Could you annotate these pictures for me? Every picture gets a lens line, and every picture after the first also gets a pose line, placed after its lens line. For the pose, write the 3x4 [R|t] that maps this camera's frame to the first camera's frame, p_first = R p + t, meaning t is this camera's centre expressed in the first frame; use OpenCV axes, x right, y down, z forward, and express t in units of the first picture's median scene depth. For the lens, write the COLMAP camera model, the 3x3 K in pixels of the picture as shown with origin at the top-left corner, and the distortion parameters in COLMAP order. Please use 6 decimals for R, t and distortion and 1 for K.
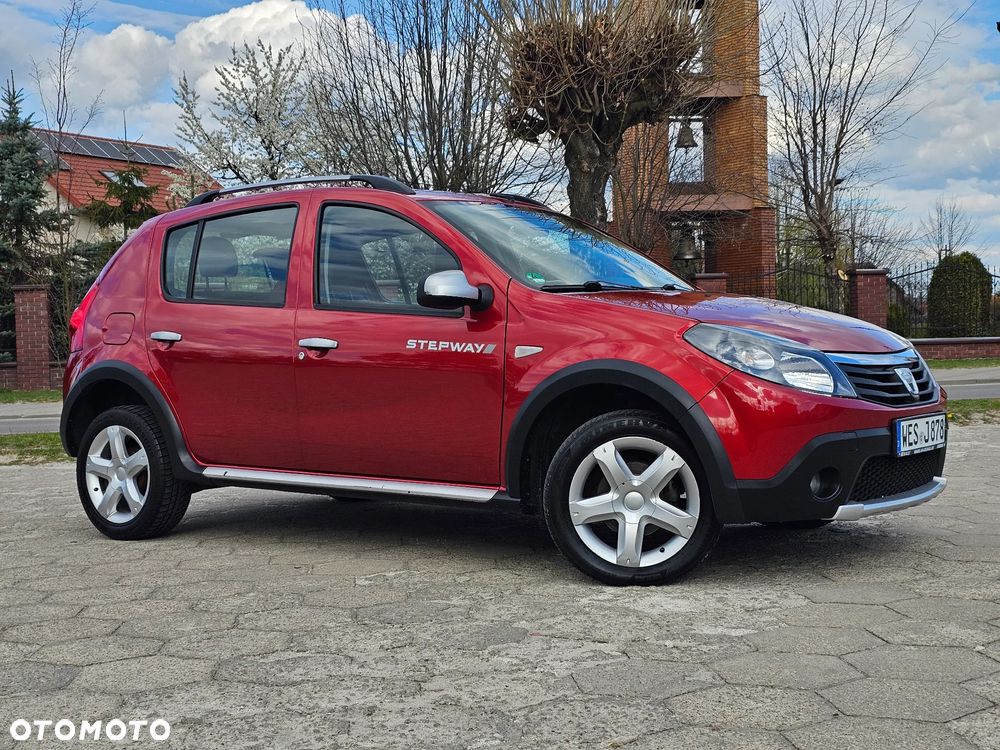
lens RADIAL K [[1323.7, 0, 501.5], [0, 1323.7, 369.6], [0, 0, 1]] dist [0.069170, 0.000000]
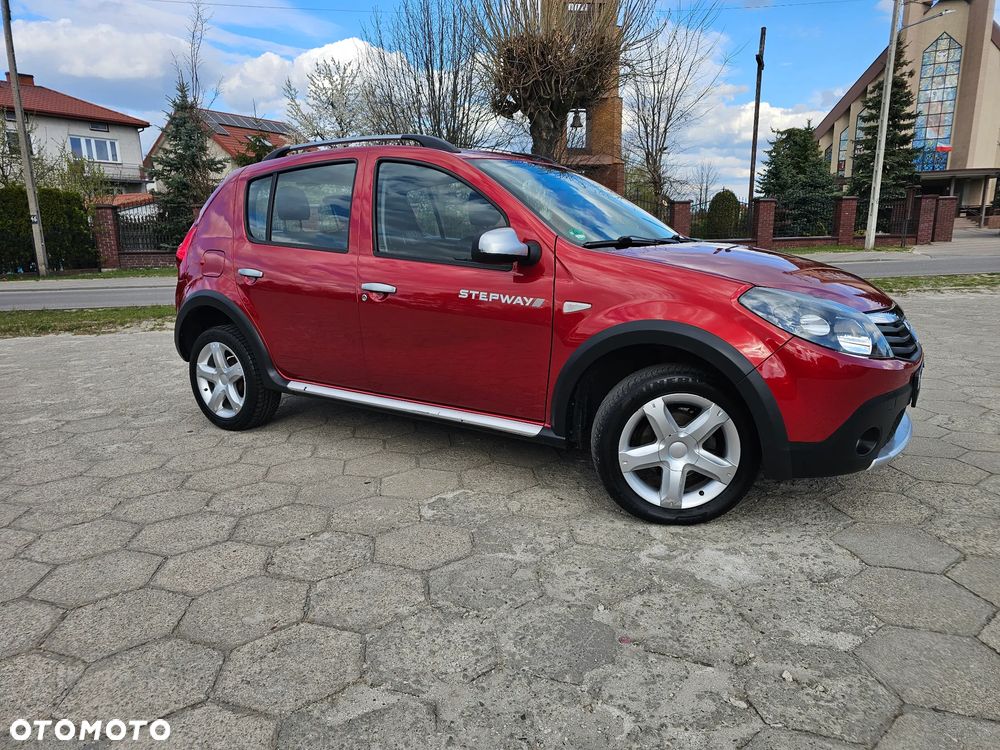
lens RADIAL K [[665.8, 0, 507.7], [0, 665.8, 372.7], [0, 0, 1]] dist [0.047029, -0.026138]
pose [[0.998247, -0.005215, 0.058959, -0.053304], [-0.005724, 0.982936, 0.183858, -0.047326], [-0.058911, -0.183873, 0.981183, 0.358464]]
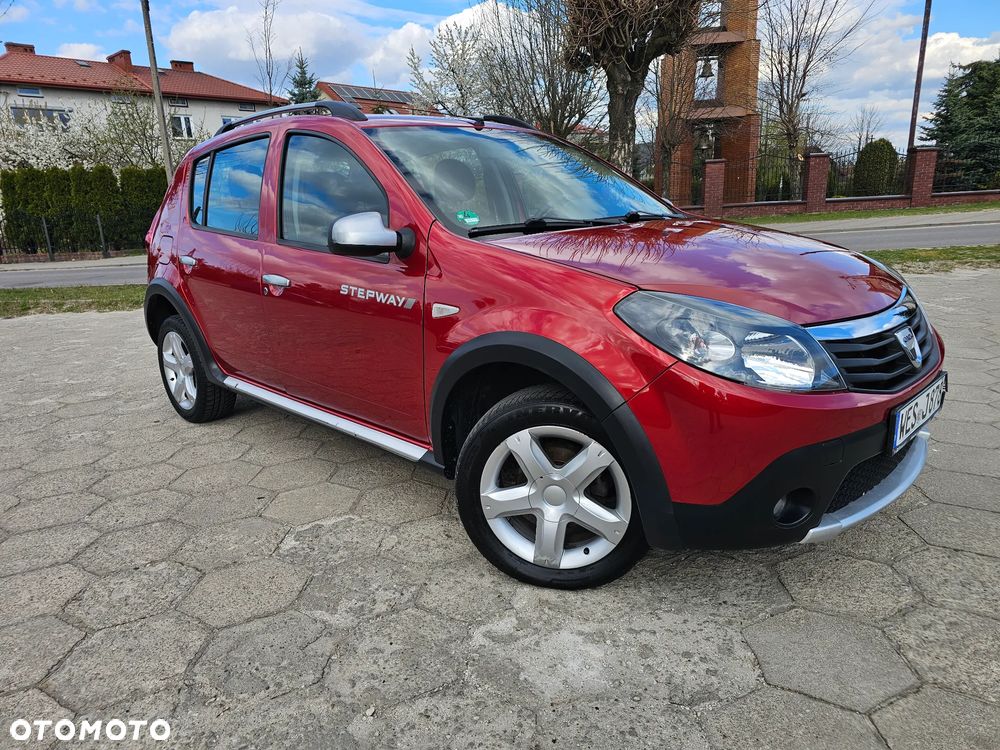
lens RADIAL K [[665.8, 0, 500.2], [0, 665.8, 376.5], [0, 0, 1]] dist [0.047029, -0.026138]
pose [[0.989019, 0.018984, -0.146565, 0.094645], [0.016575, 0.971211, 0.237644, -0.058718], [0.146857, -0.237464, 0.960231, 0.446426]]
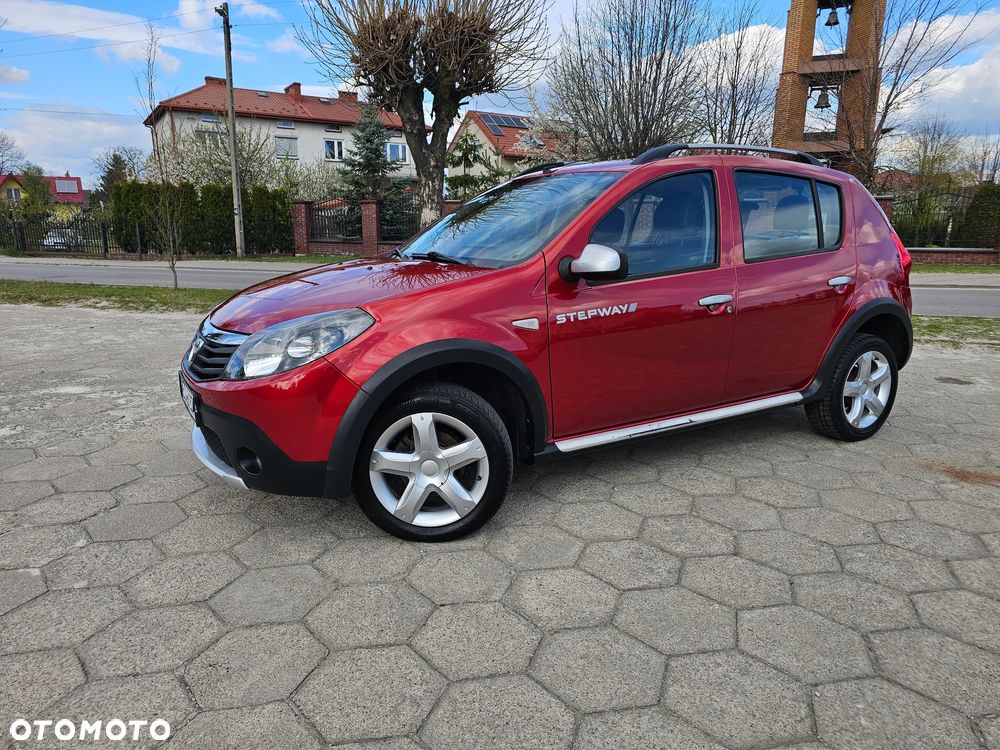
lens RADIAL K [[665.8, 0, 501.2], [0, 665.8, 373.3], [0, 0, 1]] dist [0.047029, -0.026138]
pose [[0.909241, 0.119772, -0.398668, 0.928001], [-0.039323, 0.978143, 0.204180, -0.093514], [0.414409, -0.169972, 0.894077, 0.703352]]
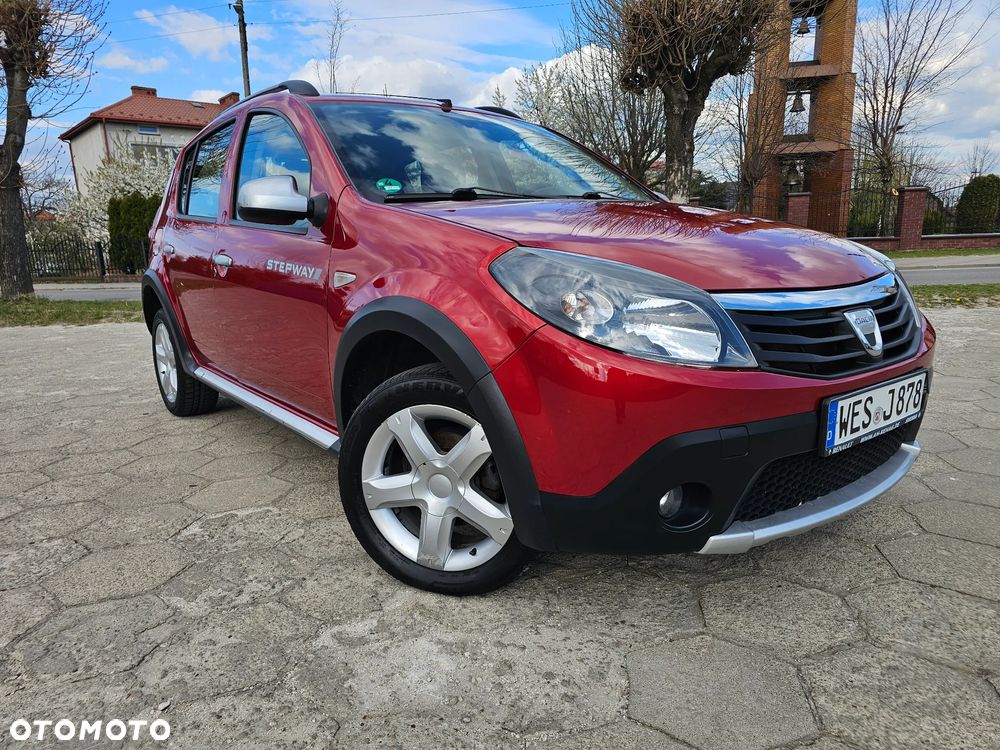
lens RADIAL K [[665.8, 0, 502.8], [0, 665.8, 384.9], [0, 0, 1]] dist [0.047029, -0.026138]
pose [[0.963785, 0.054346, -0.261083, 0.172178], [-0.002186, 0.980592, 0.196049, -0.023941], [0.266671, -0.188378, 0.945199, 0.492327]]
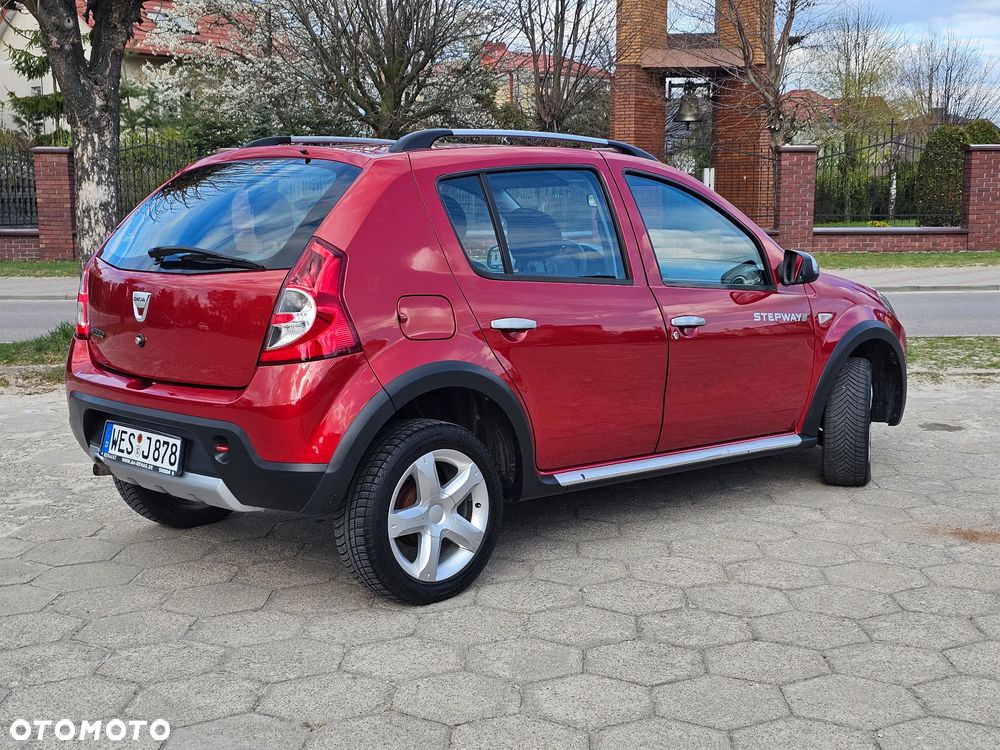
lens RADIAL K [[1323.7, 0, 522.4], [0, 1323.7, 380.0], [0, 0, 1]] dist [0.069170, 0.000000]
pose [[0.992657, 0.038261, -0.114751, 0.863013], [-0.023742, 0.991833, 0.125314, -0.120225], [0.118609, -0.121670, 0.985459, 0.446453]]
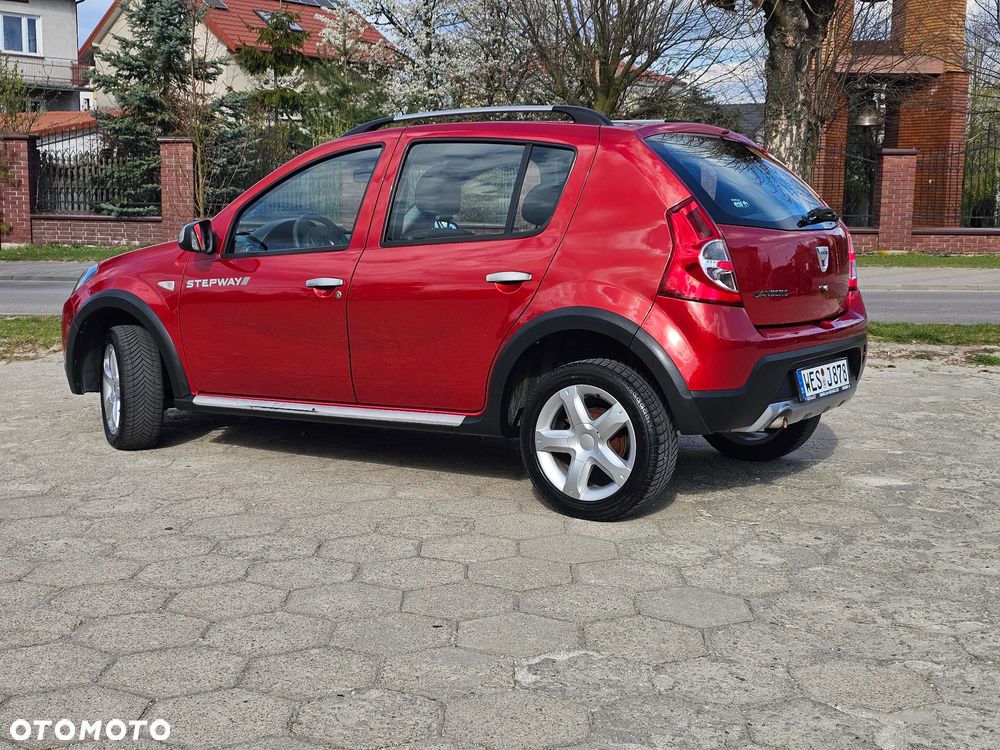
lens RADIAL K [[1323.7, 0, 494.9], [0, 1323.7, 351.8], [0, 0, 1]] dist [0.069170, 0.000000]
pose [[0.992544, 0.053607, -0.109468, -0.039489], [-0.042311, 0.993778, 0.103027, -0.070629], [0.114309, -0.097628, 0.988637, 0.229717]]
